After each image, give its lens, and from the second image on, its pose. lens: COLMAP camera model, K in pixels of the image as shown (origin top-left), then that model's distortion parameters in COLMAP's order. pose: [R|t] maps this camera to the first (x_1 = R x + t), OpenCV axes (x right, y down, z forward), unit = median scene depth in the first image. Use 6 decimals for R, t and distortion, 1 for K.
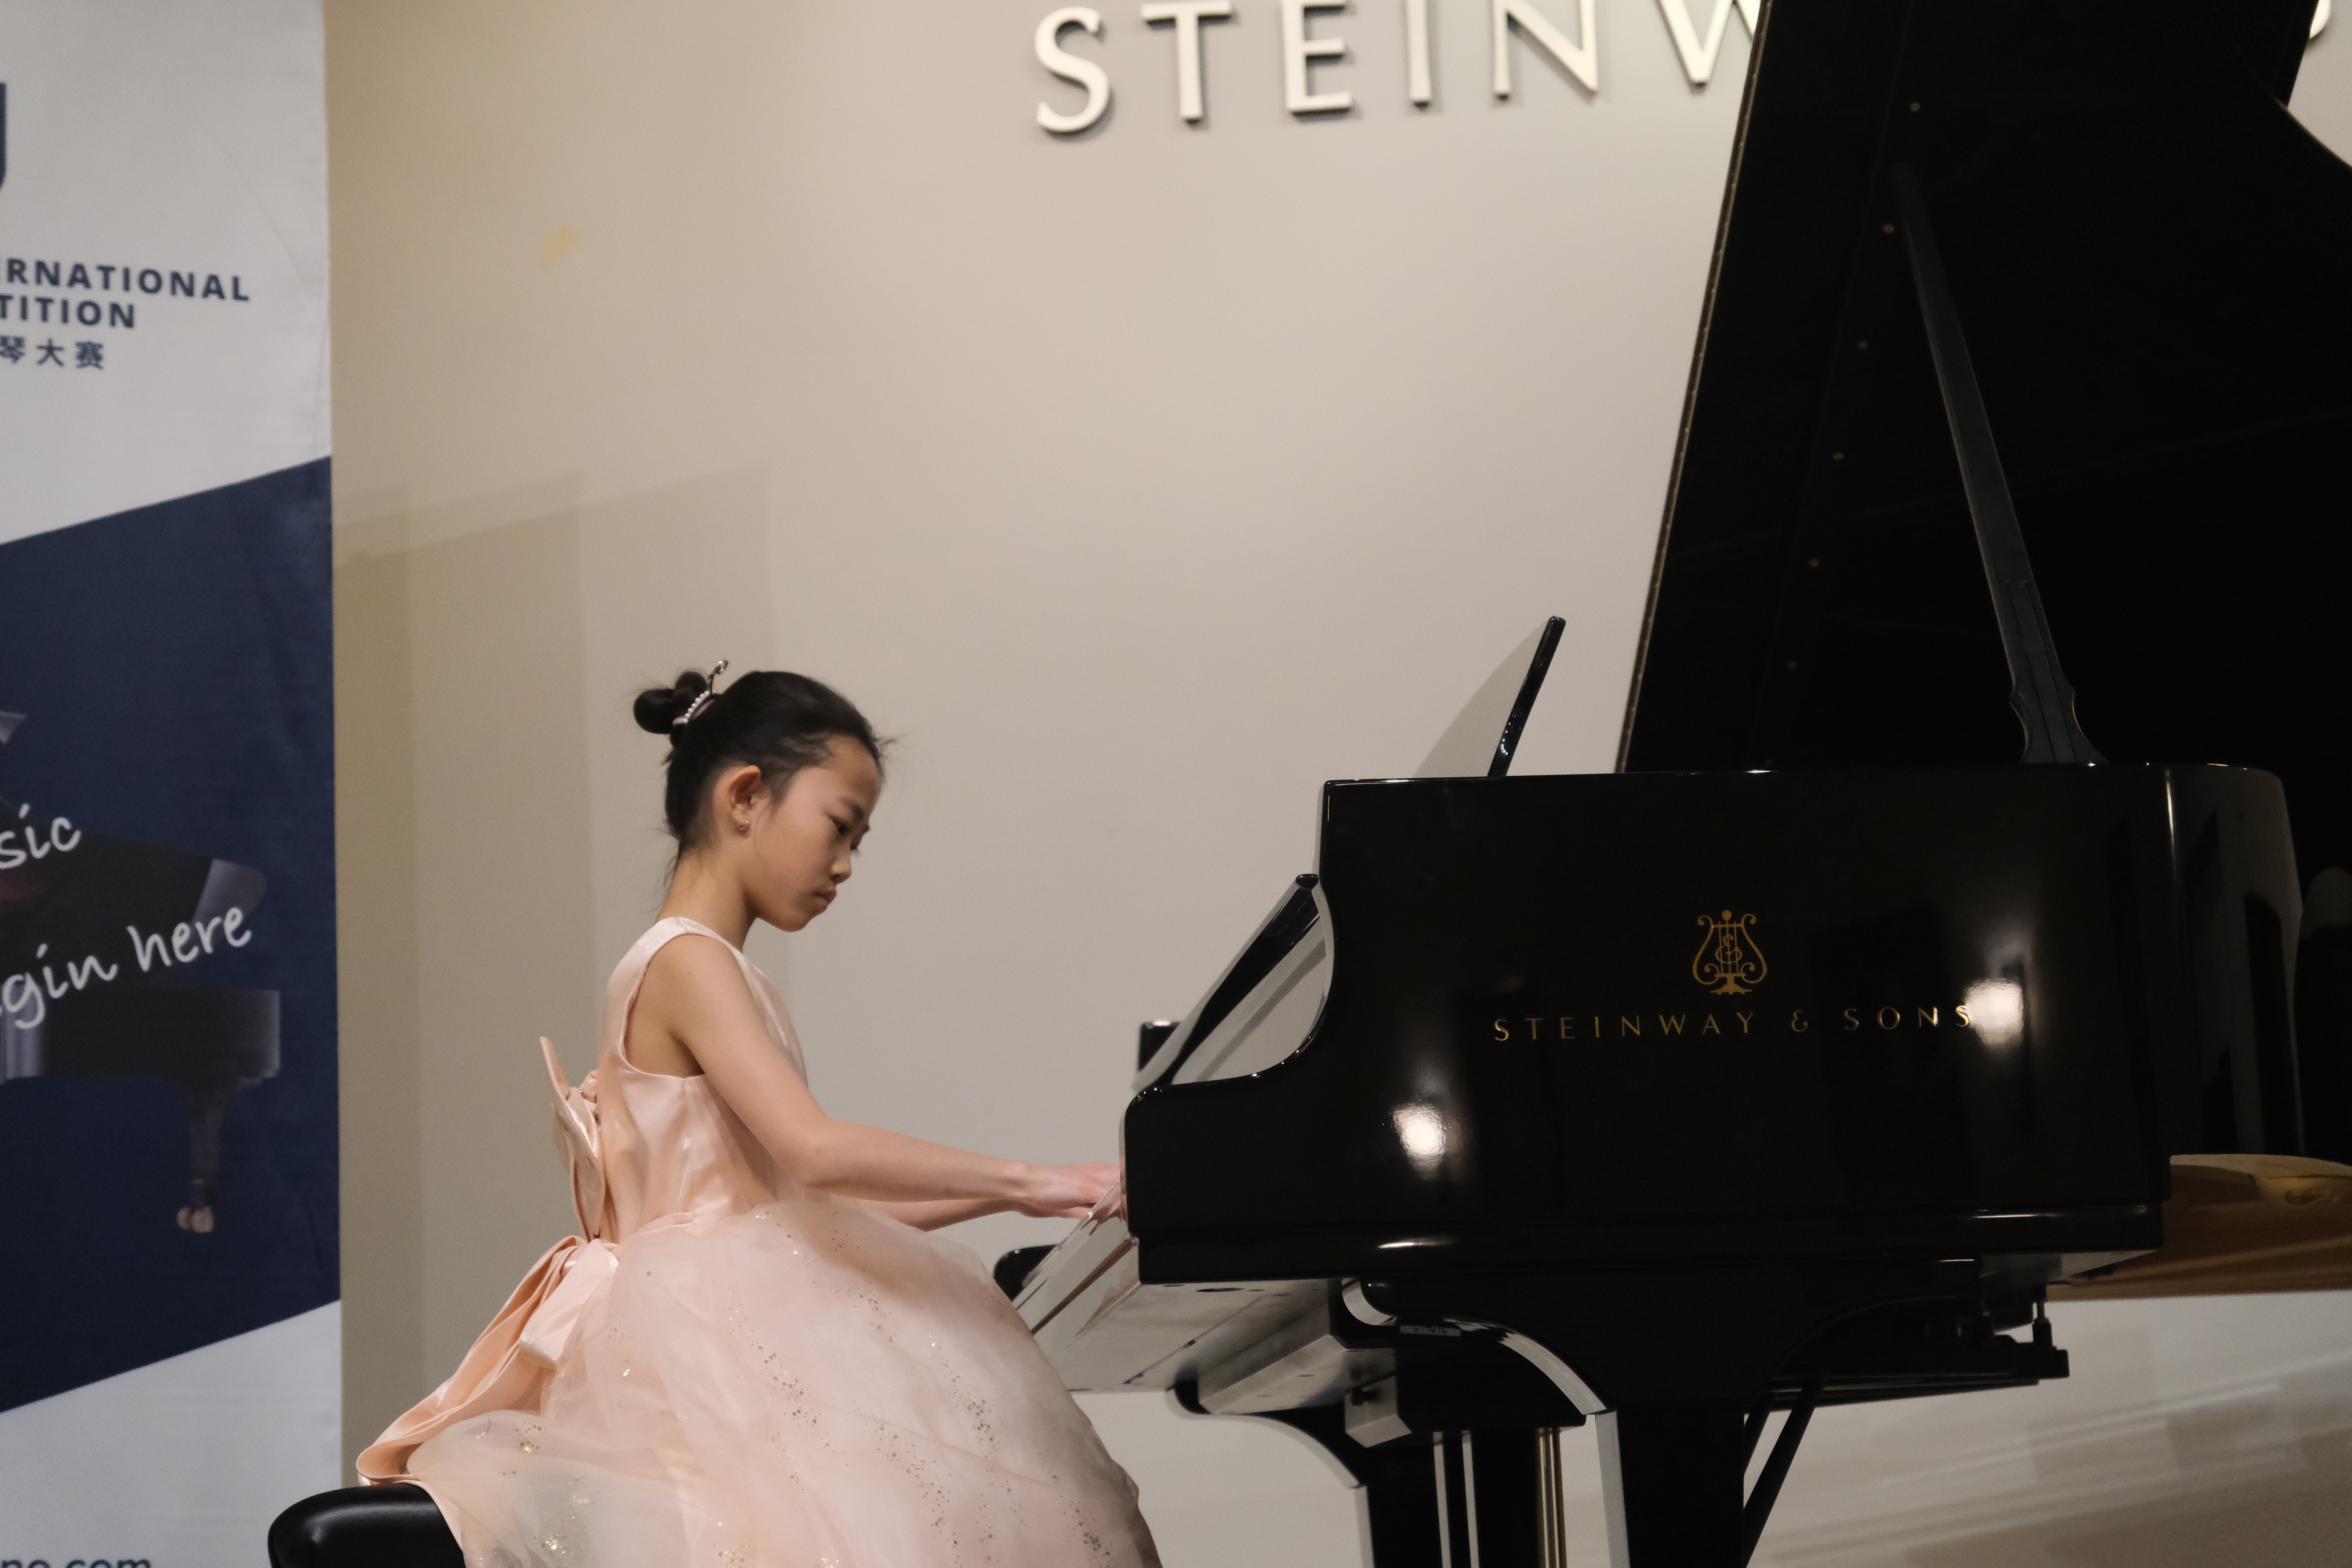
lens RADIAL K [[5338.8, 0, 1181.2], [0, 5338.8, 797.0], [0, 0, 1]] dist [-0.019076, 0.000000]
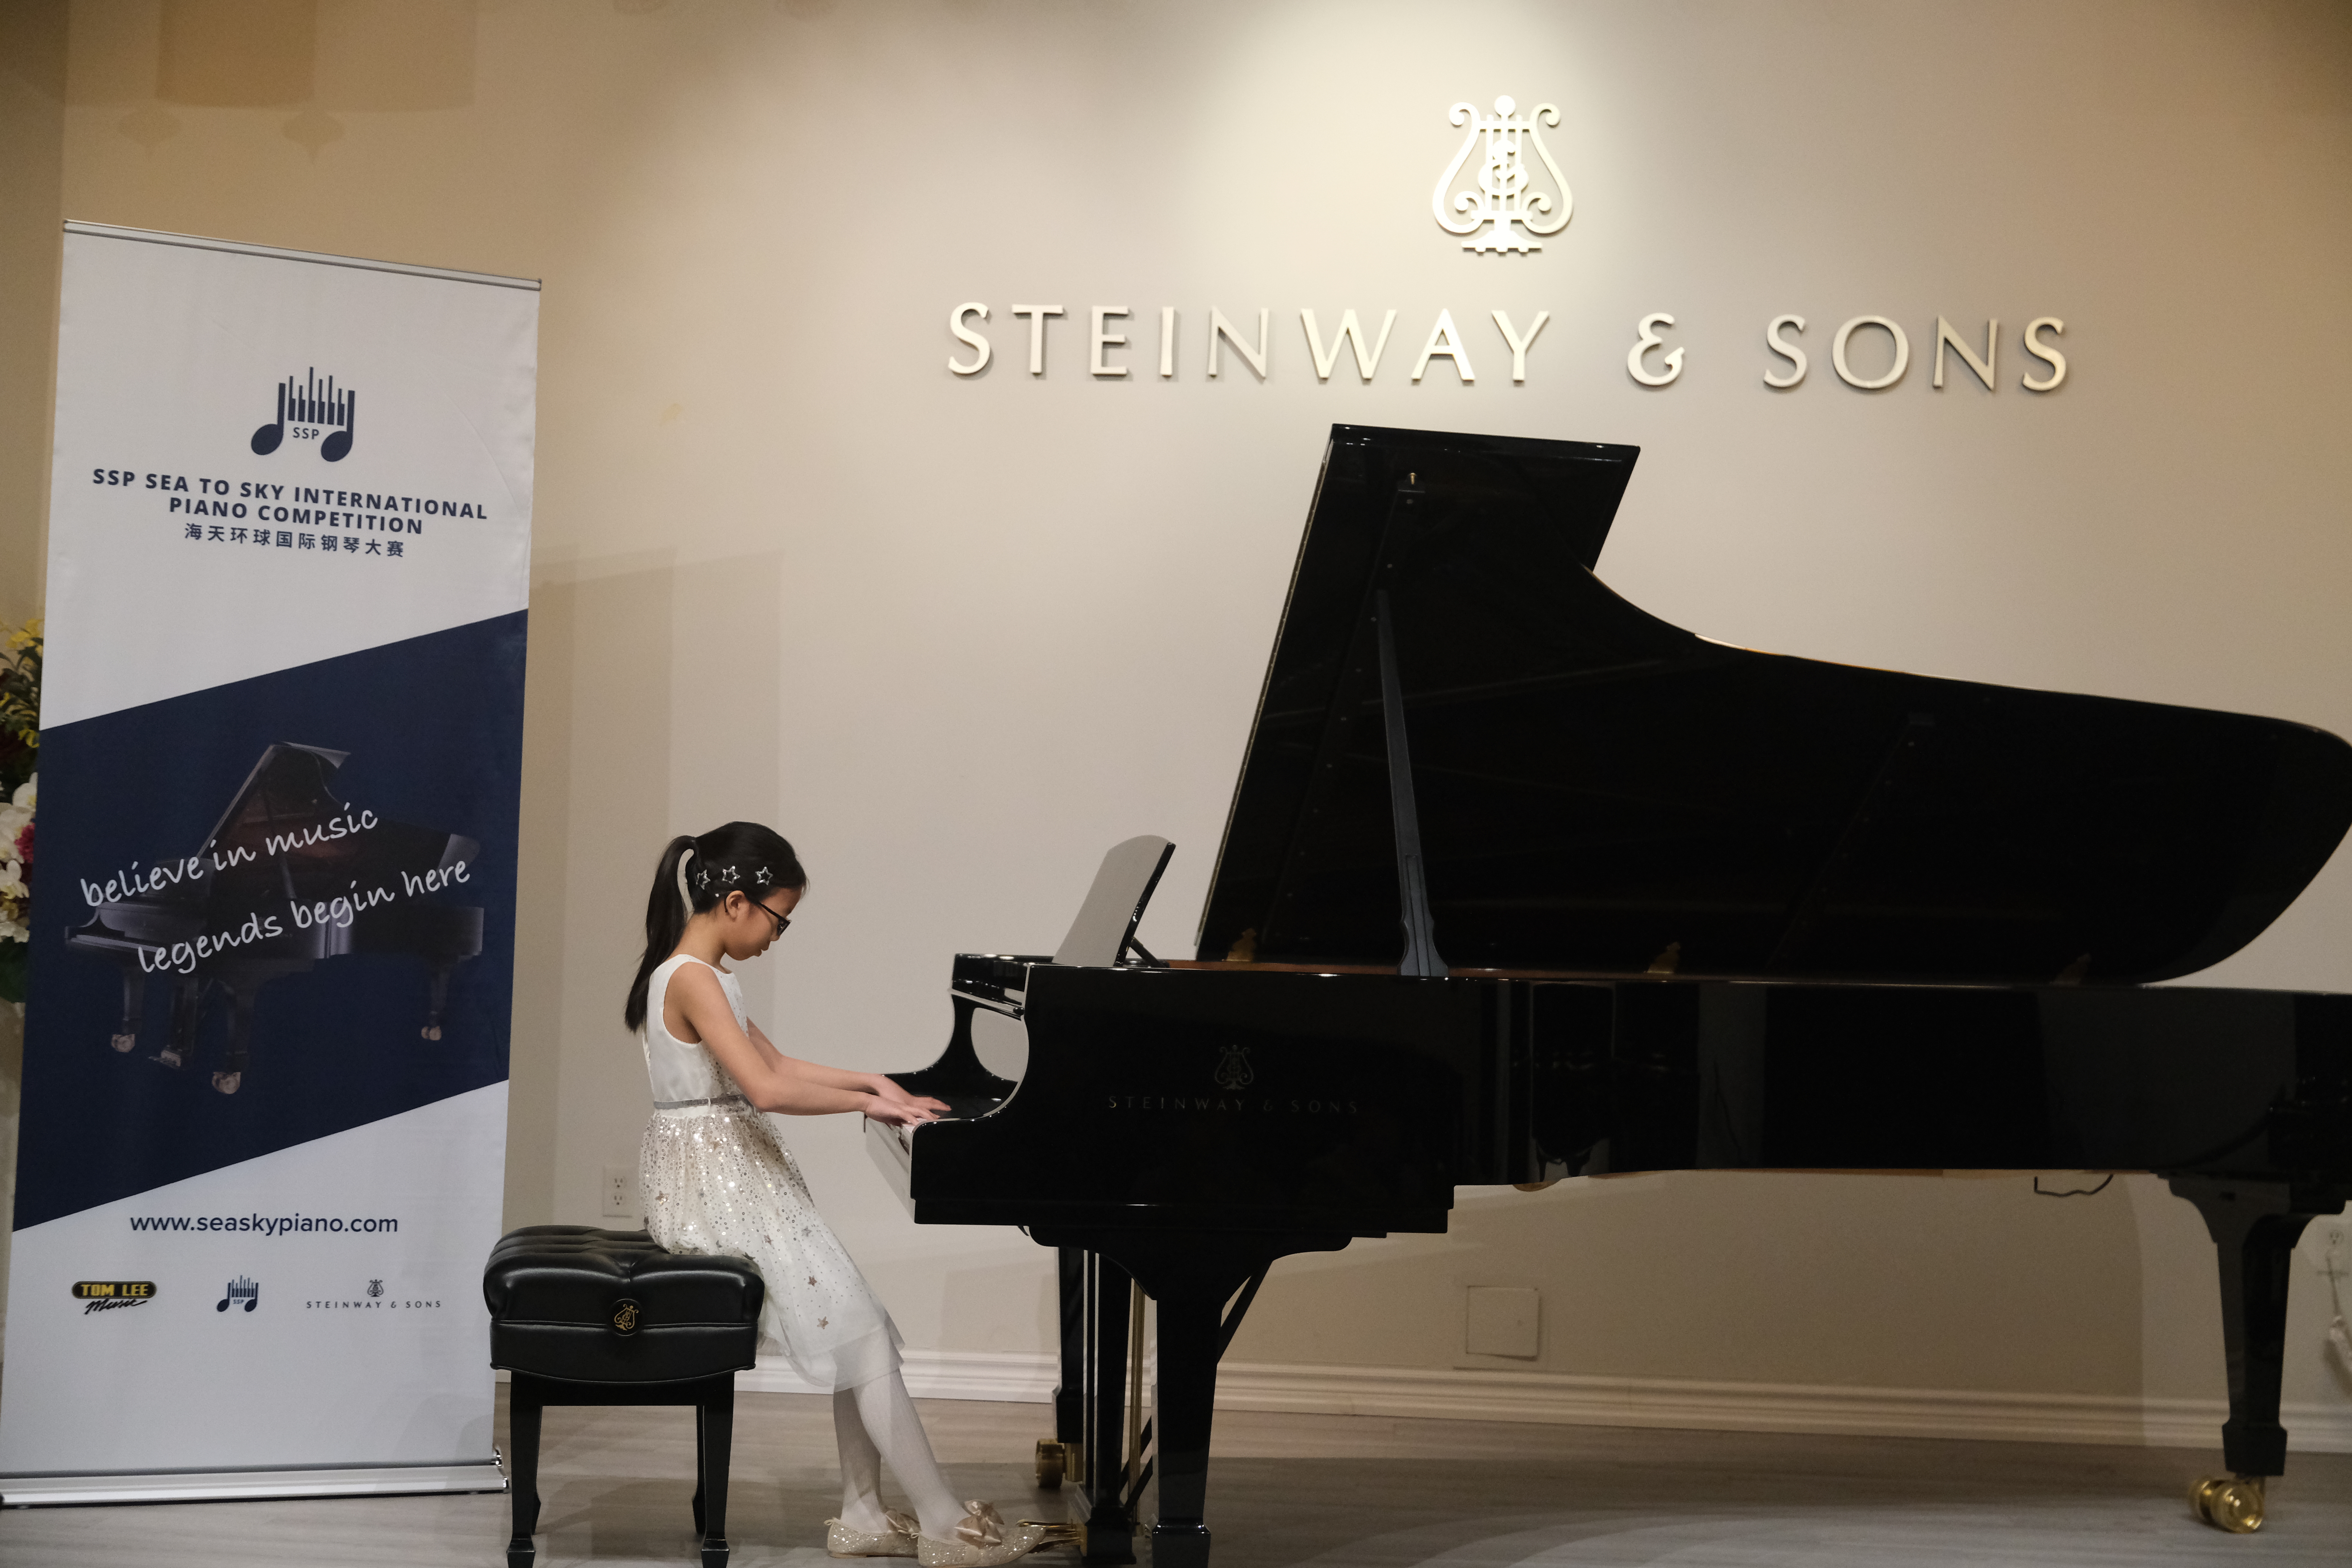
lens RADIAL K [[3327.2, 0, 1189.3], [0, 3327.2, 778.8], [0, 0, 1]] dist [0.003201, 0.000000]
pose [[0.996788, 0.070487, 0.038006, 0.025089], [-0.074507, 0.990272, 0.117516, -0.159376], [-0.029353, -0.119970, 0.992344, -0.130889]]
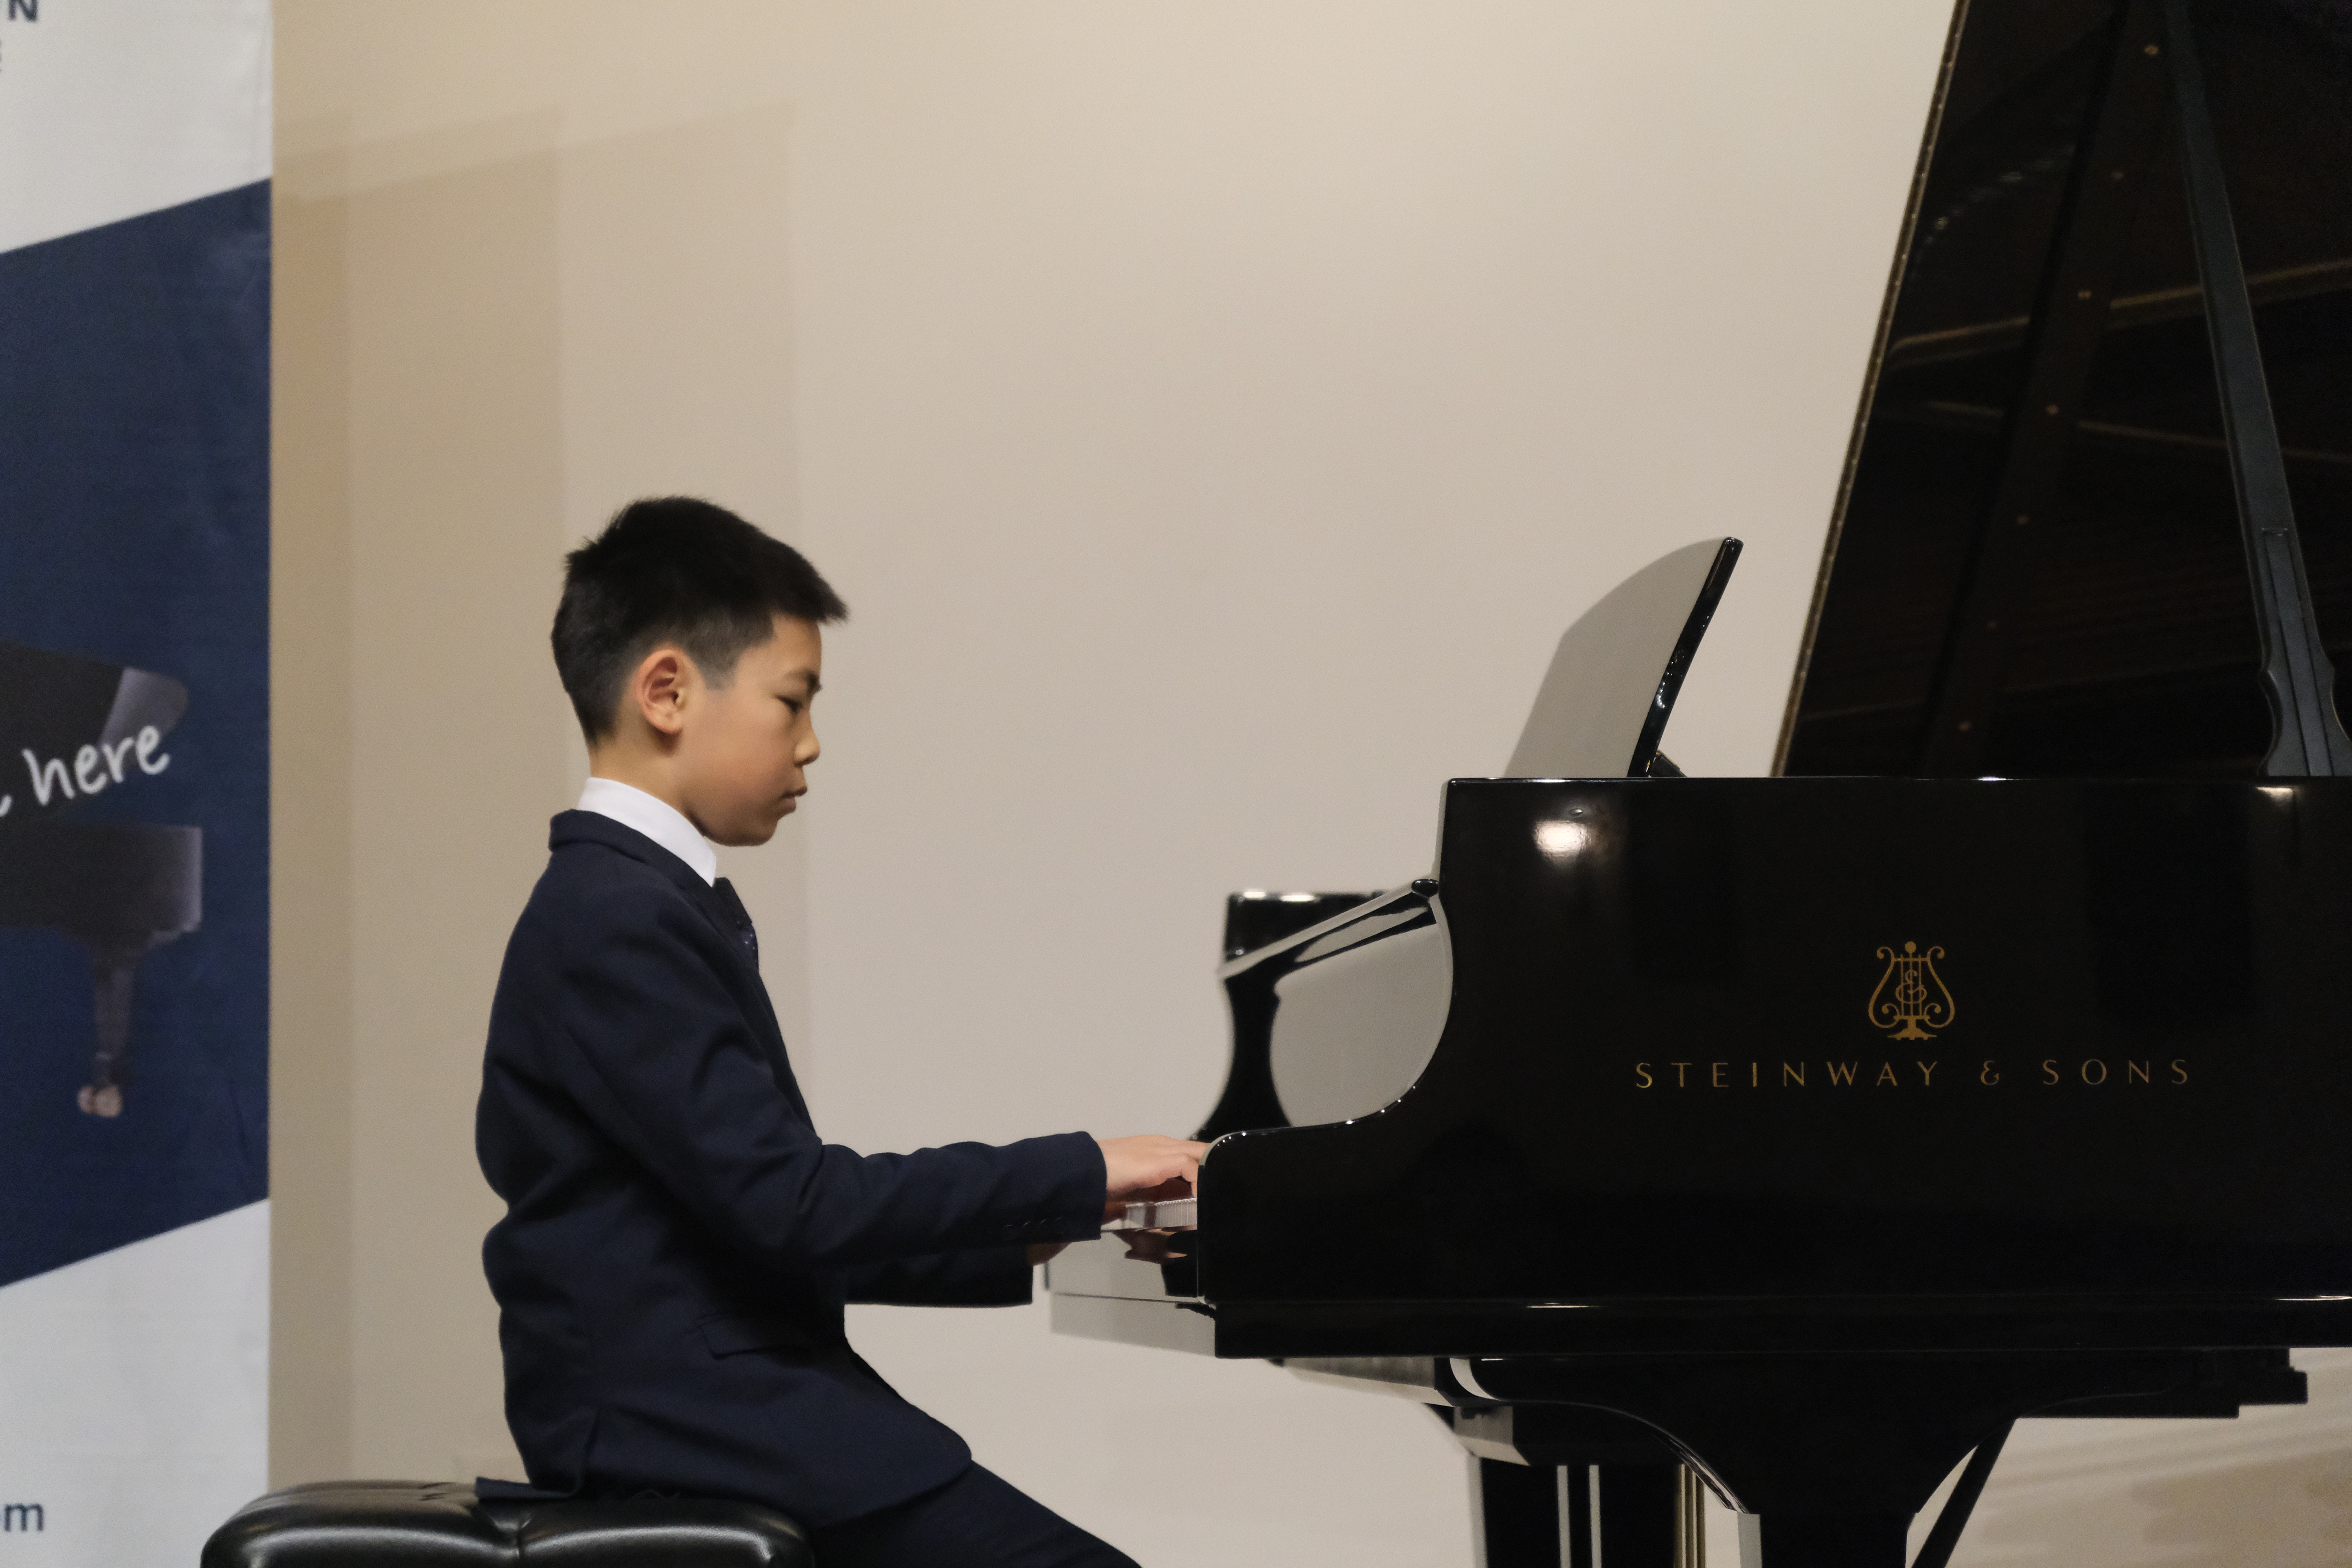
lens RADIAL K [[7060.0, 0, 1165.0], [0, 7060.0, 808.2], [0, 0, 1]] dist [-0.026758, 0.000000]
pose [[0.999410, 0.030560, -0.015662, -0.000622], [-0.028791, 0.994280, 0.102848, -0.085106], [0.018716, -0.102337, 0.994574, -0.098681]]
